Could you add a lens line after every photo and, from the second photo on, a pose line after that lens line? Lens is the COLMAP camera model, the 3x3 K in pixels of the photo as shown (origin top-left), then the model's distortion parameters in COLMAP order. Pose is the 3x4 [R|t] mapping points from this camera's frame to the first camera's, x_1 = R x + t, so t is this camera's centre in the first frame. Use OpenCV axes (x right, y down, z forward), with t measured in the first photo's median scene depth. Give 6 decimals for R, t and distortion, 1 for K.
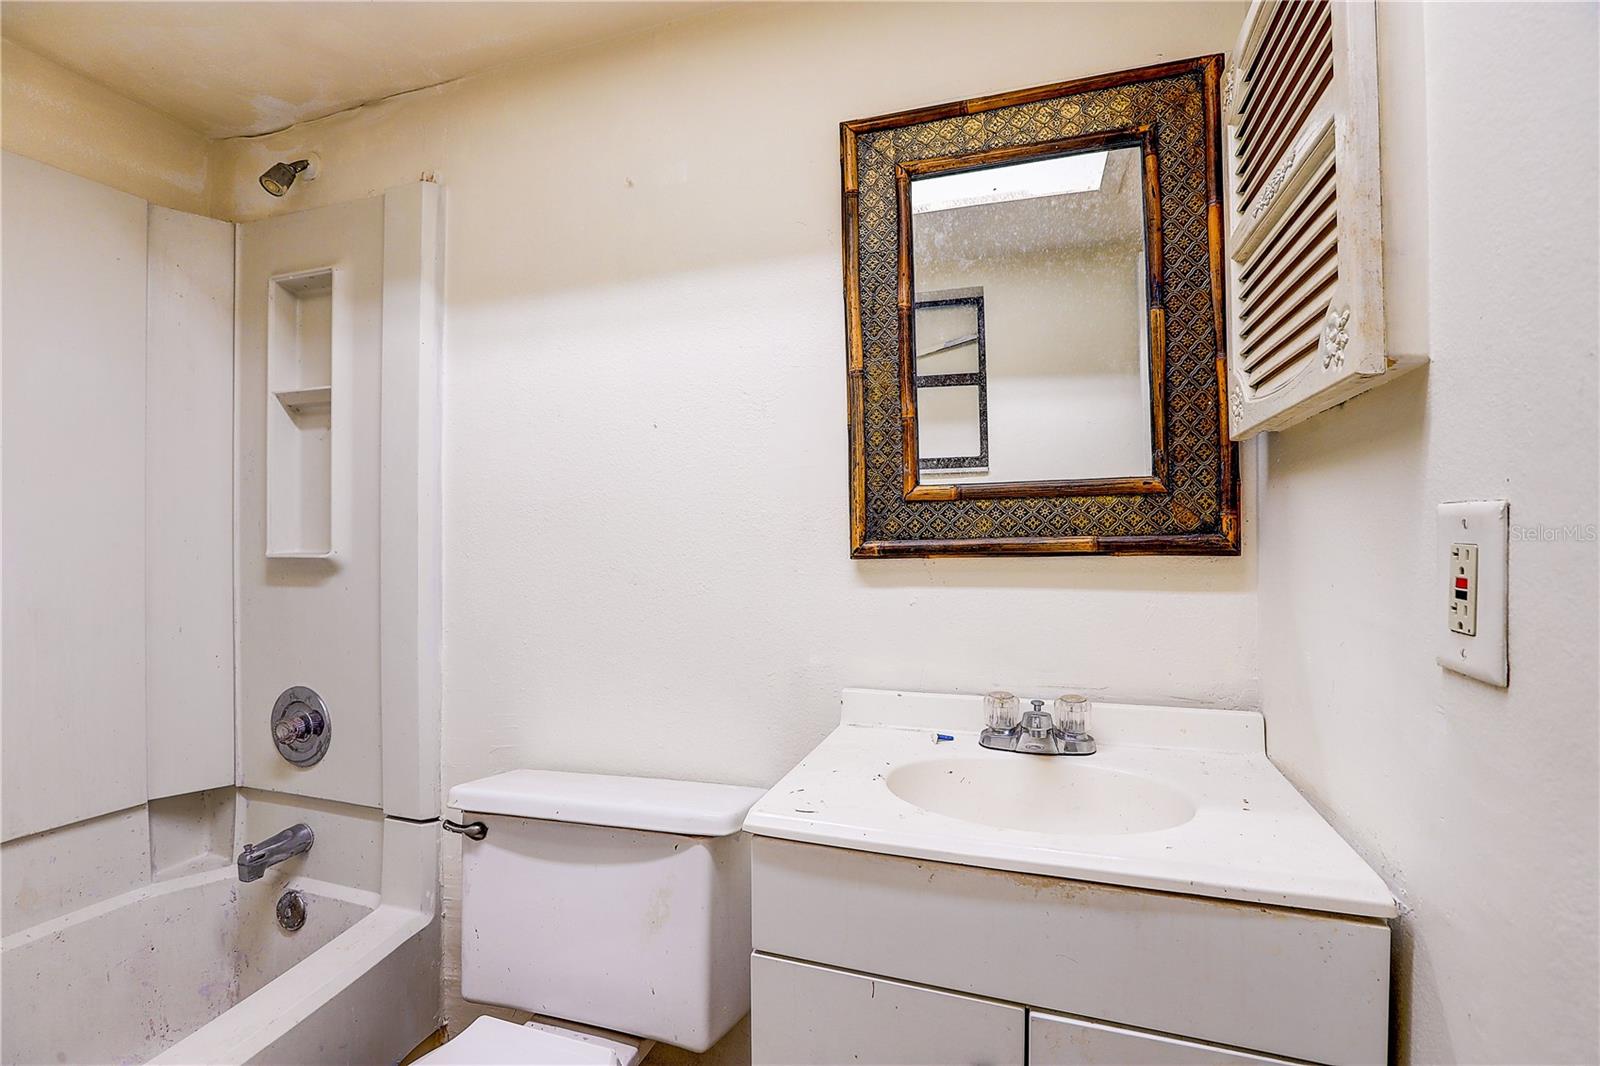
lens RADIAL K [[724.5, 0, 797.7], [0, 724.5, 534.5], [0, 0, 1]] dist [-0.058890, 0.023425]
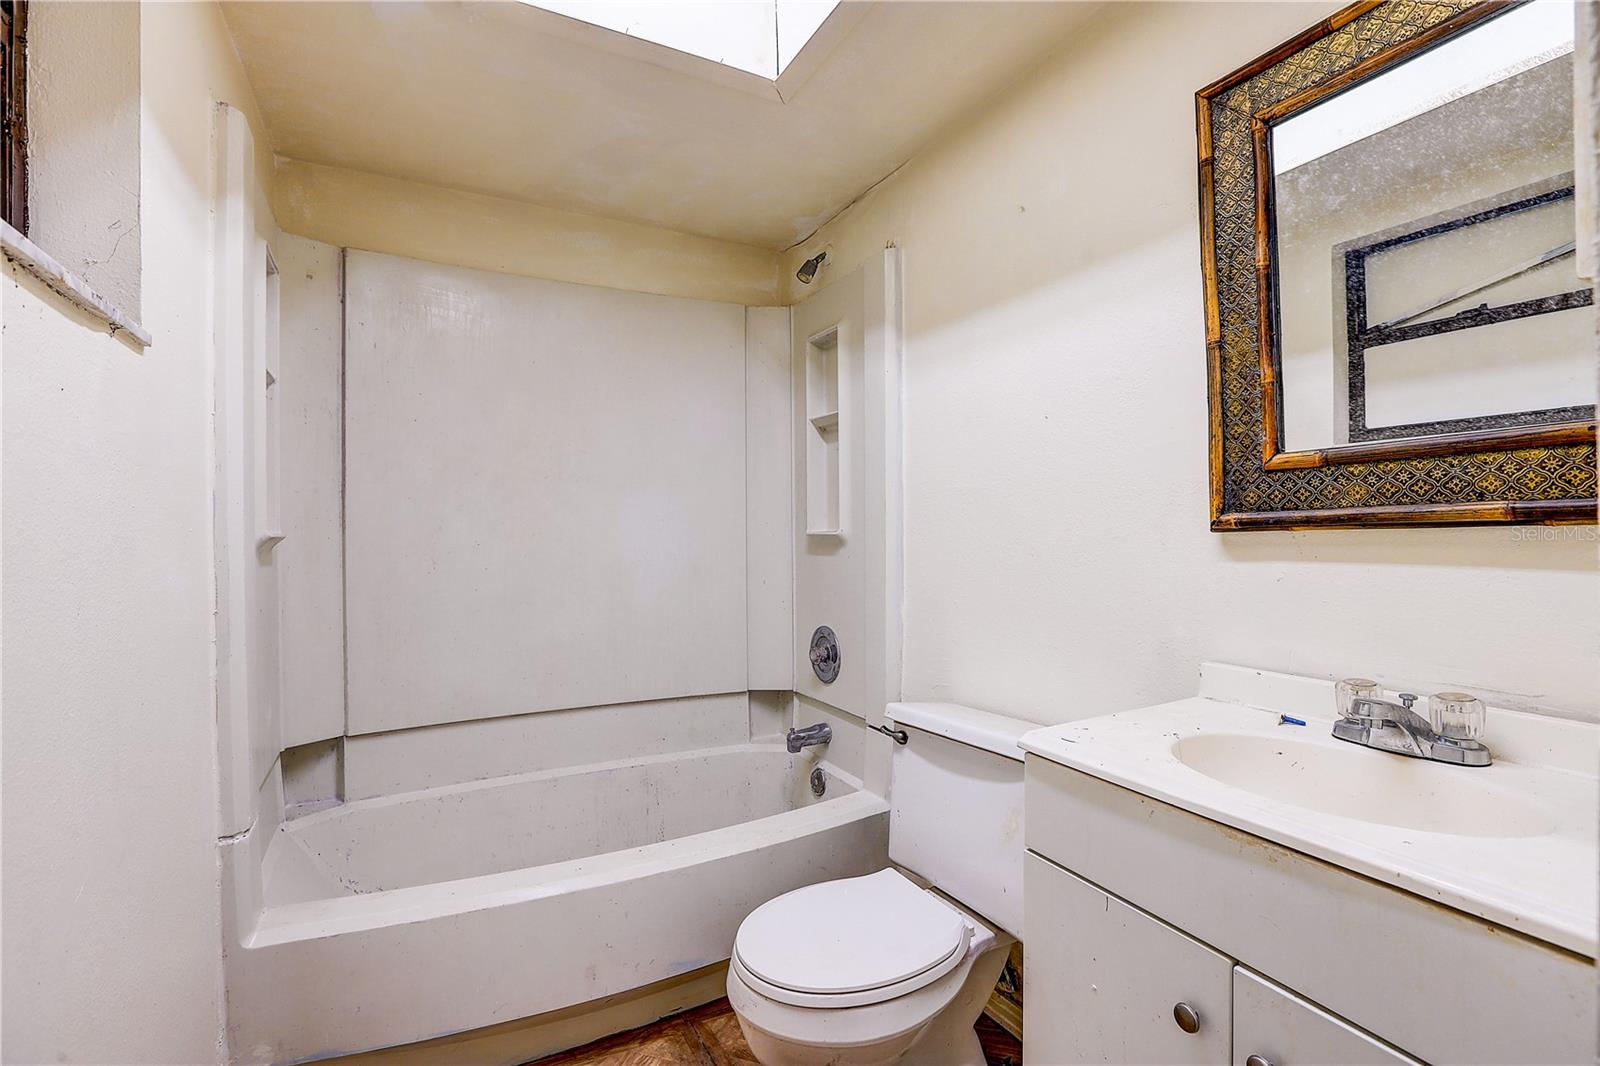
lens RADIAL K [[724.5, 0, 797.7], [0, 724.5, 534.5], [0, 0, 1]] dist [-0.058890, 0.023425]
pose [[0.715974, 0.000508, -0.698127, 0.360371], [0.008095, 0.999926, 0.009030, 0.024395], [0.698080, -0.012117, 0.715917, -0.098664]]
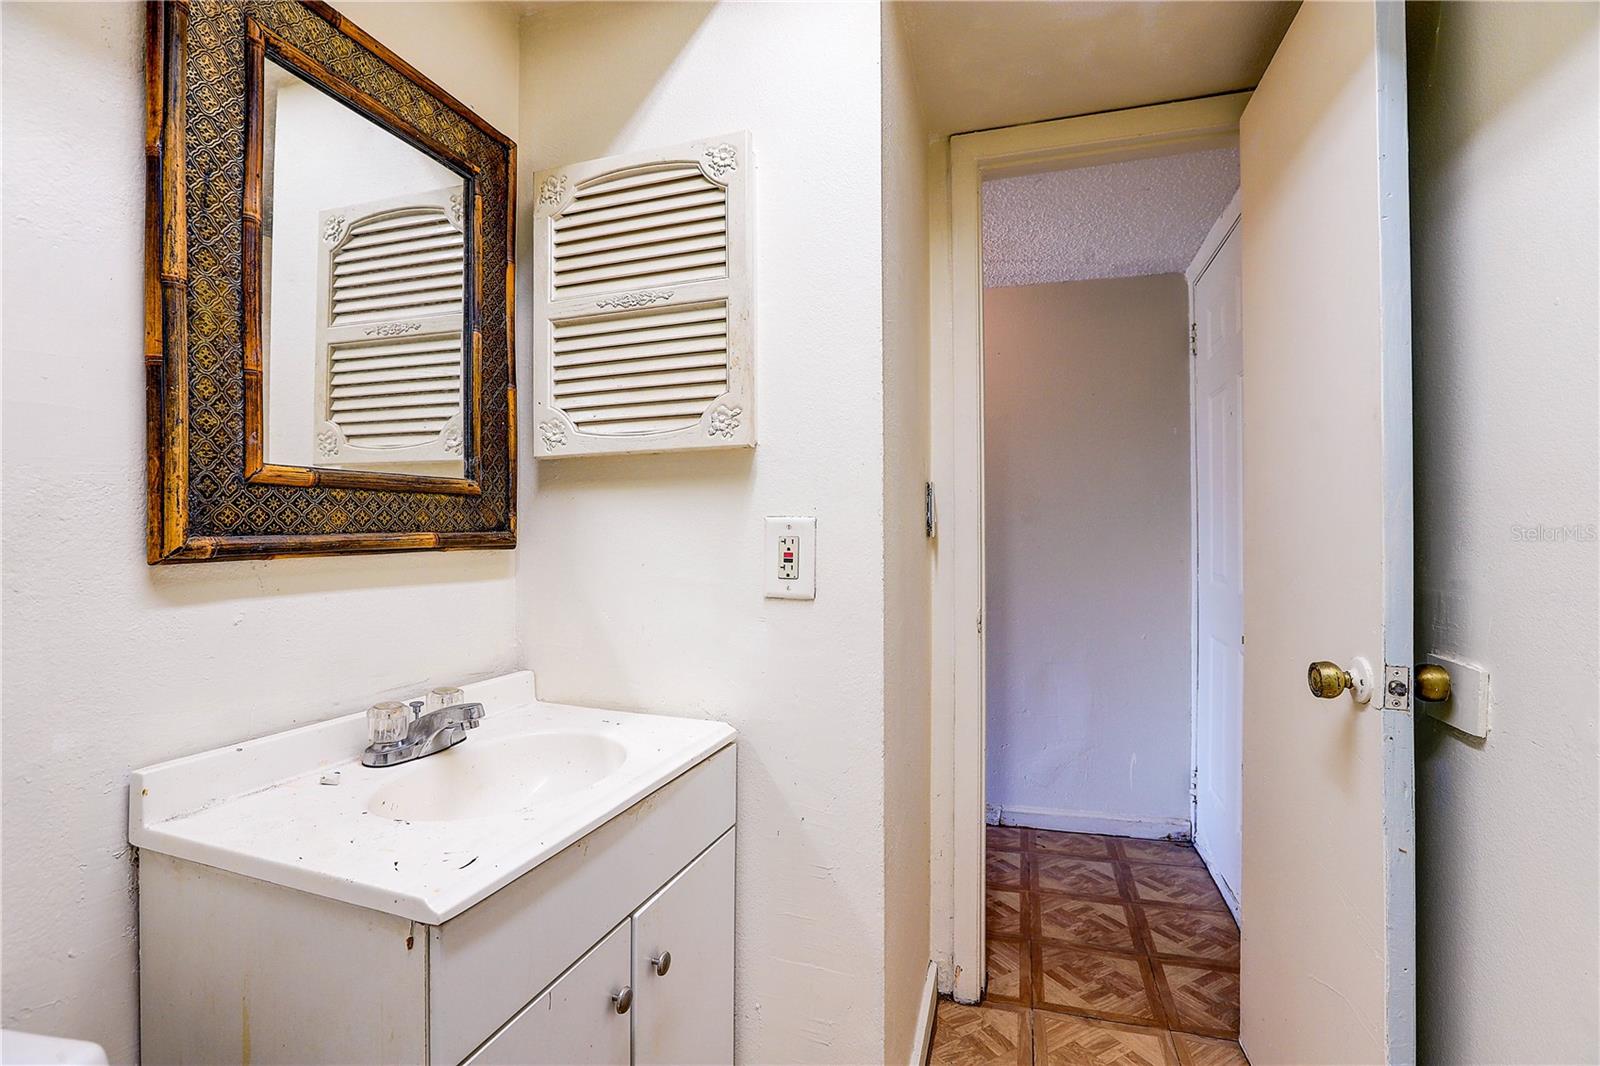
lens RADIAL K [[724.5, 0, 797.7], [0, 724.5, 534.5], [0, 0, 1]] dist [-0.058890, 0.023425]
pose [[-0.002354, 0.005889, 0.999980, -0.569568], [-0.002981, 0.999978, -0.005896, 0.008986], [-0.999993, -0.002995, -0.002336, 0.444068]]
